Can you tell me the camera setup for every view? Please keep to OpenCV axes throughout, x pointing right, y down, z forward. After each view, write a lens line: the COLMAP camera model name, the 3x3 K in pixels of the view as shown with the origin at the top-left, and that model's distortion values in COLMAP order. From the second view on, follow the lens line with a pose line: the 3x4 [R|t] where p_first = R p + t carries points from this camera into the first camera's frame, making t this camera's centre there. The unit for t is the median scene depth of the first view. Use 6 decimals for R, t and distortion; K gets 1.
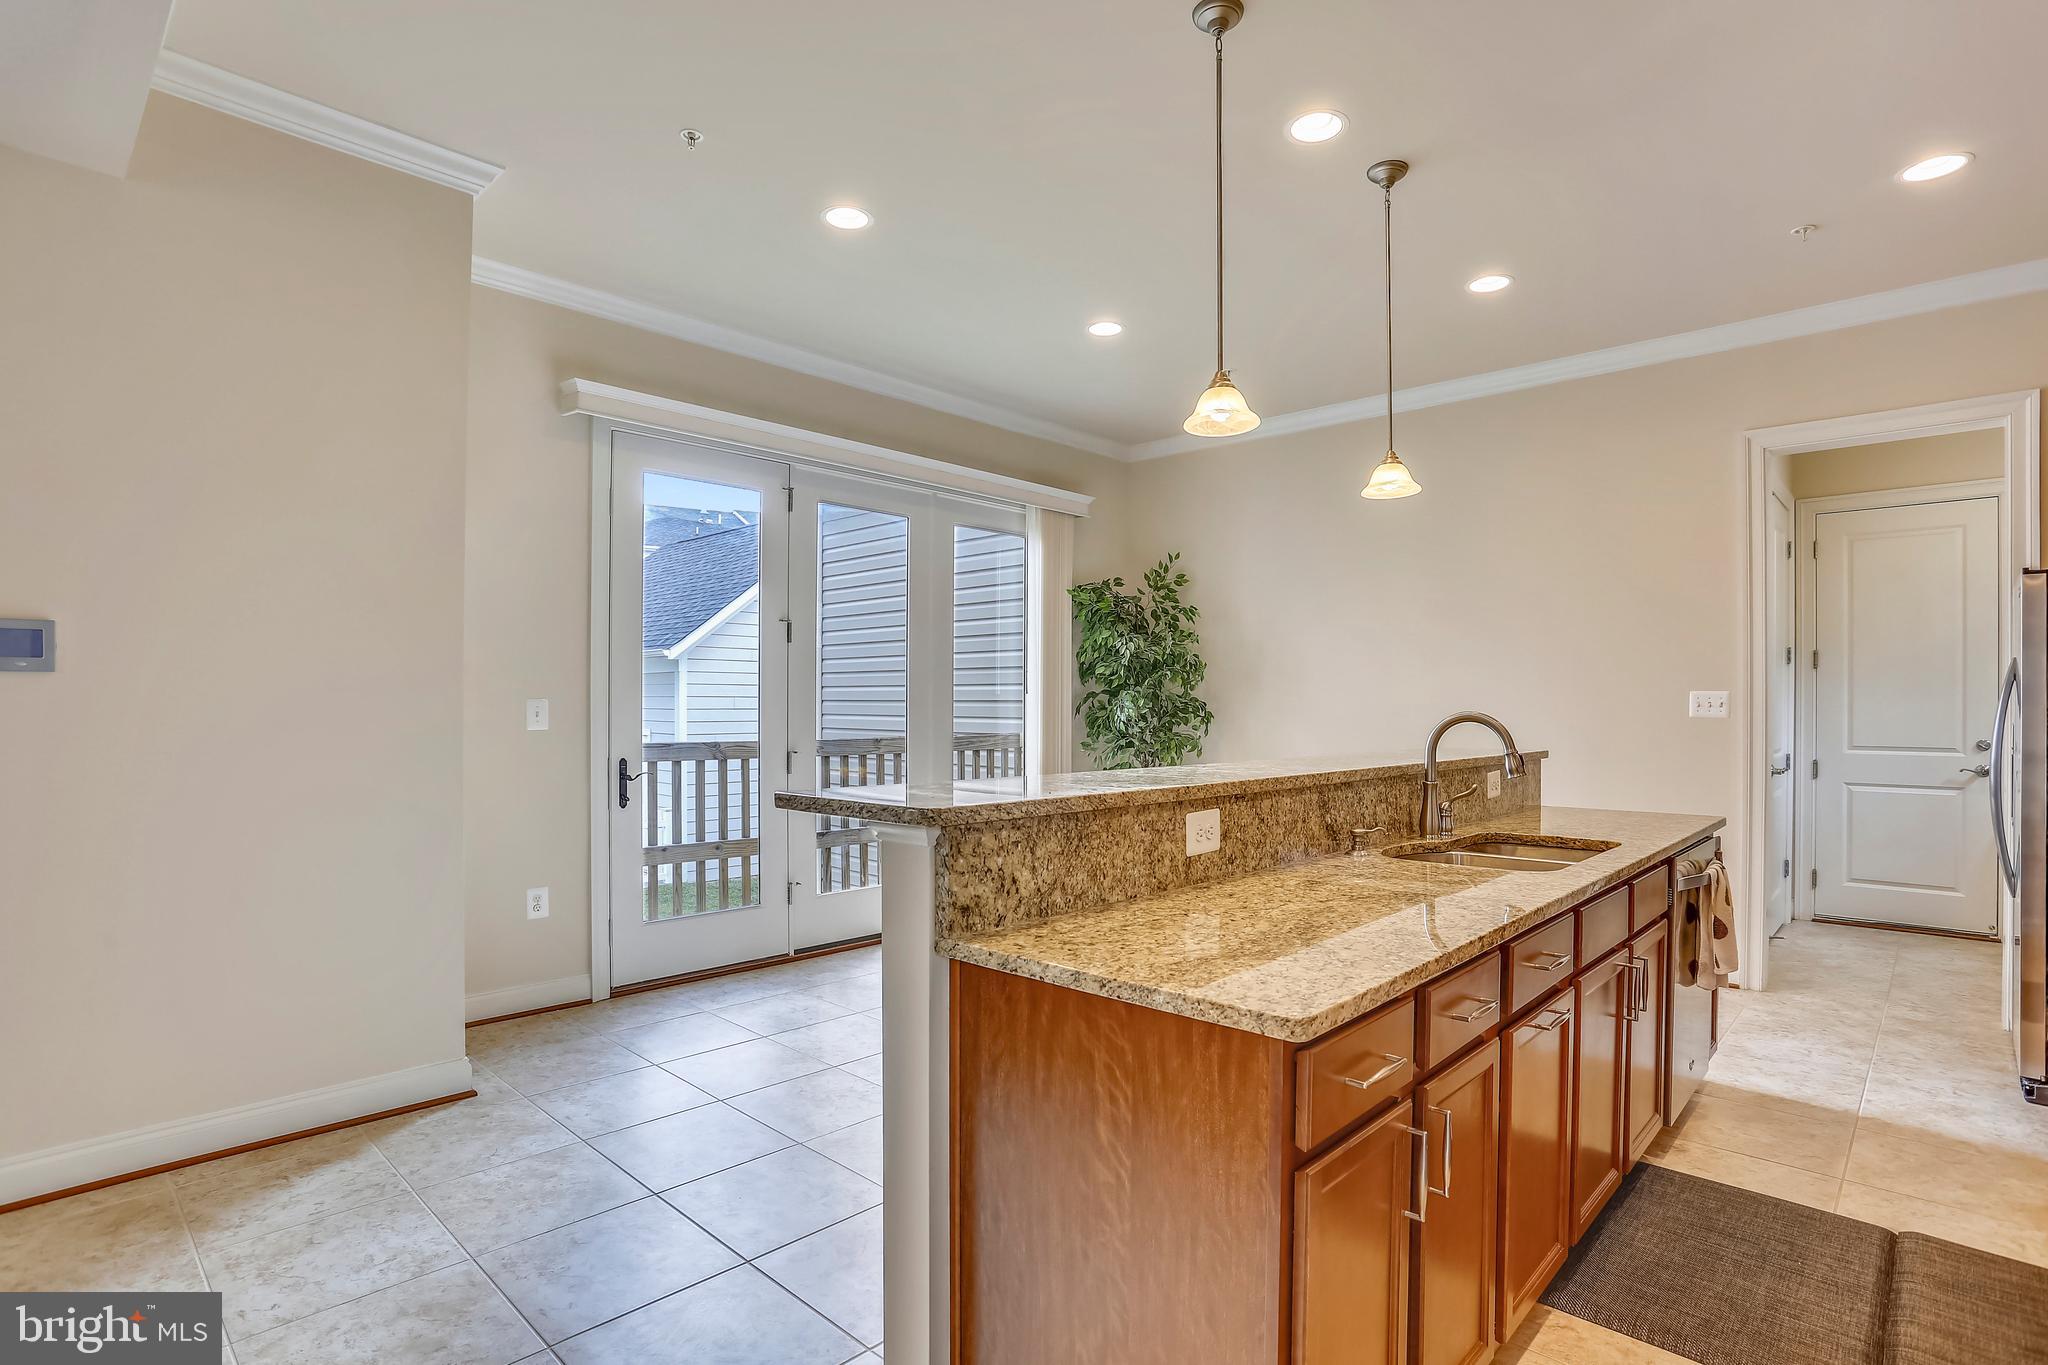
lens RADIAL K [[1002.4, 0, 1008.9], [0, 1002.4, 690.8], [0, 0, 1]] dist [-0.084591, 0.041683]
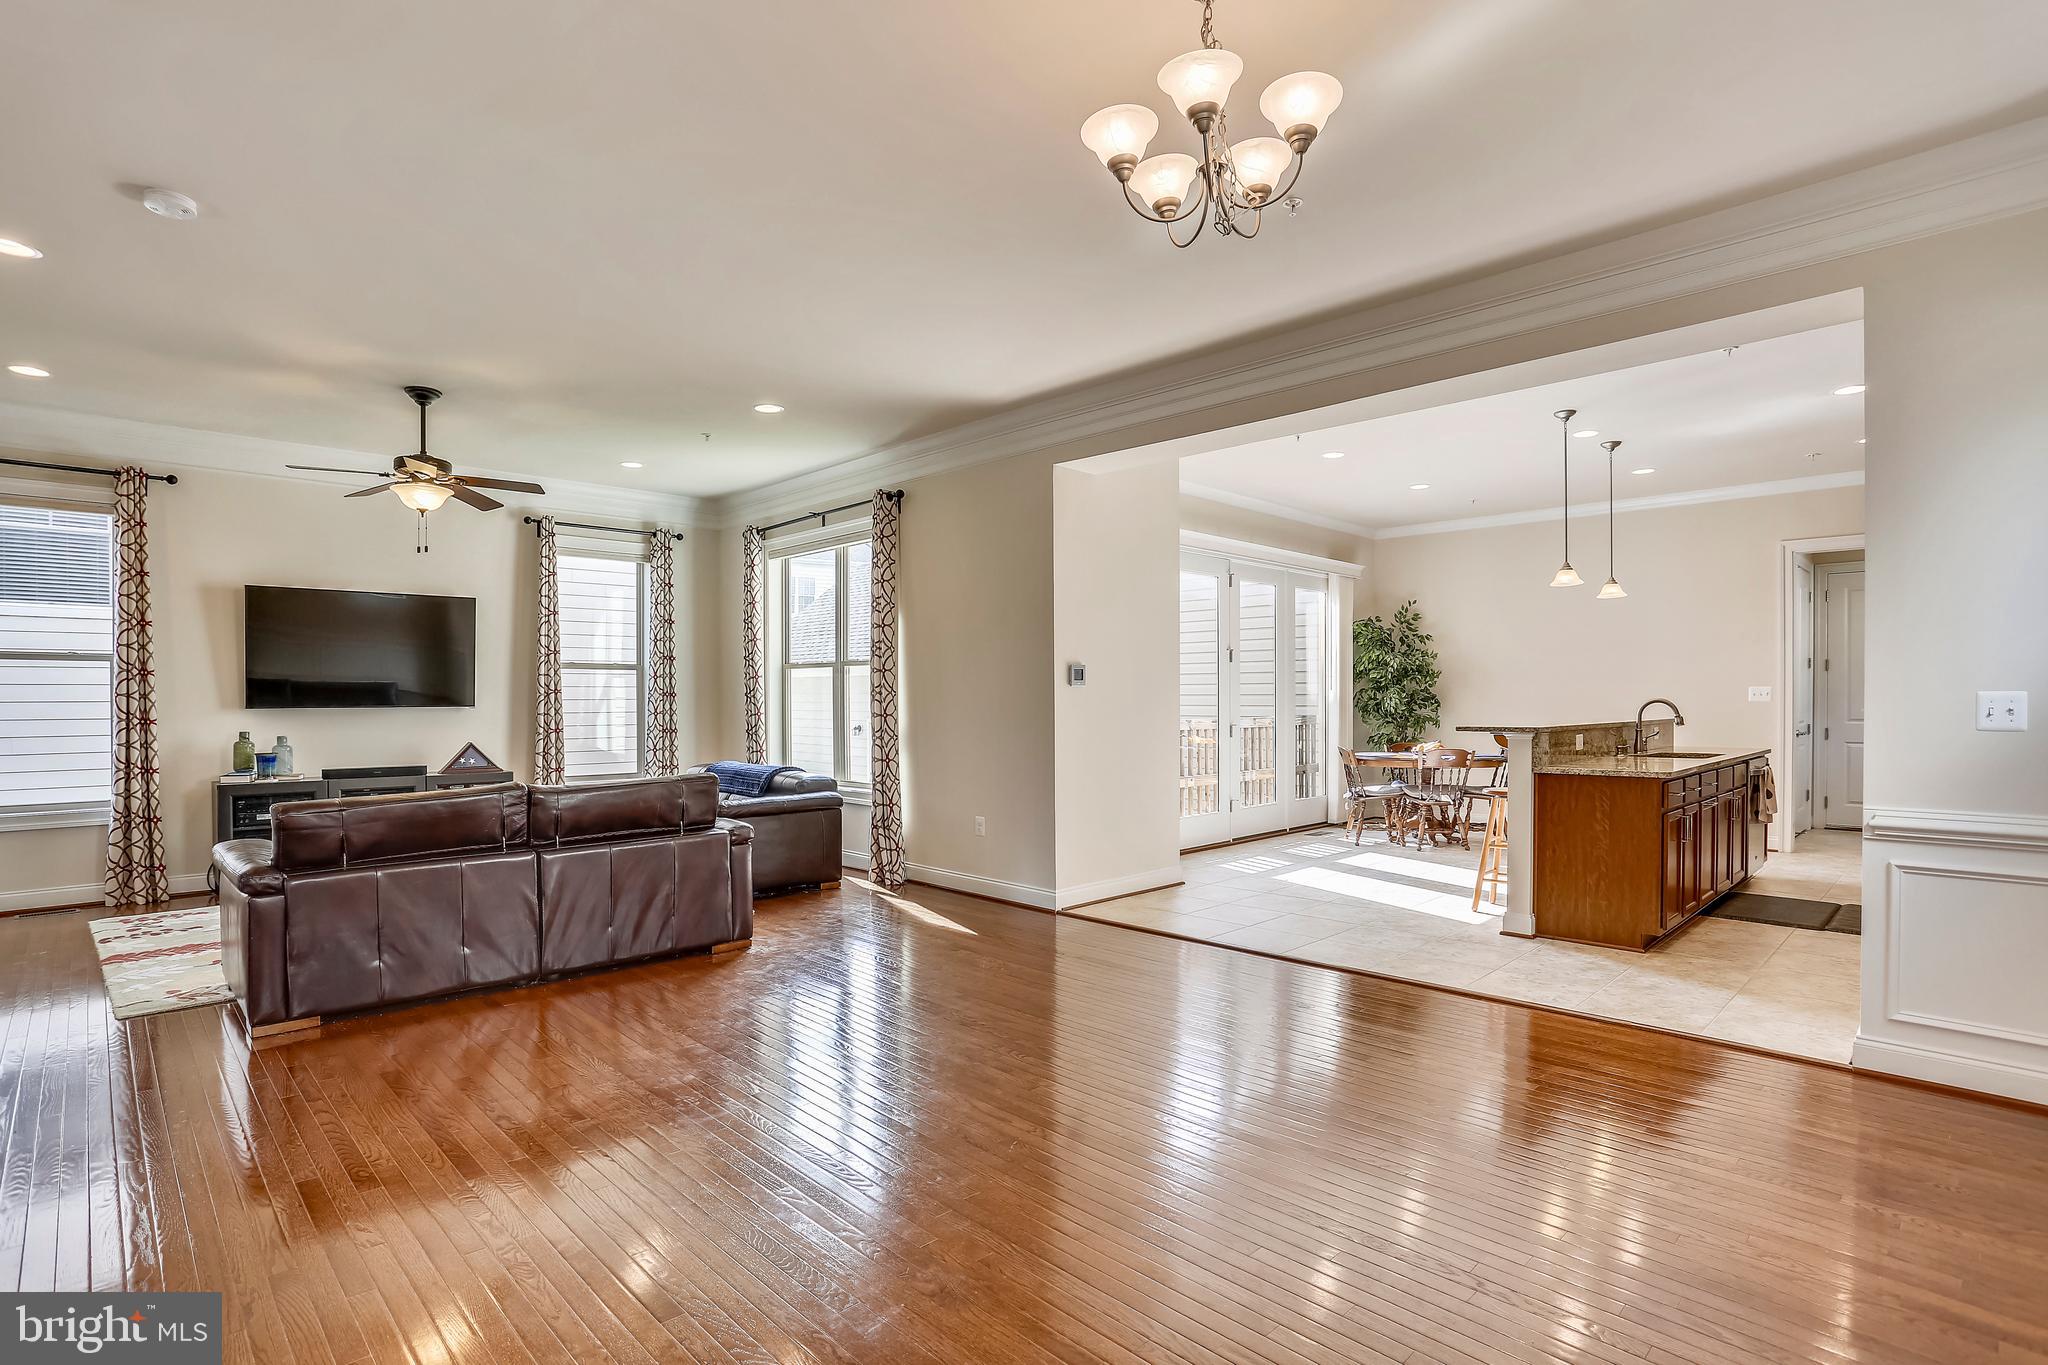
lens RADIAL K [[990.8, 0, 1001.4], [0, 990.8, 682.2], [0, 0, 1]] dist [-0.072149, 0.028212]
pose [[0.999281, -0.006545, -0.037333, -0.609453], [0.006525, 0.999978, -0.000683, -0.015891], [0.037337, 0.000439, 0.999303, -0.815020]]
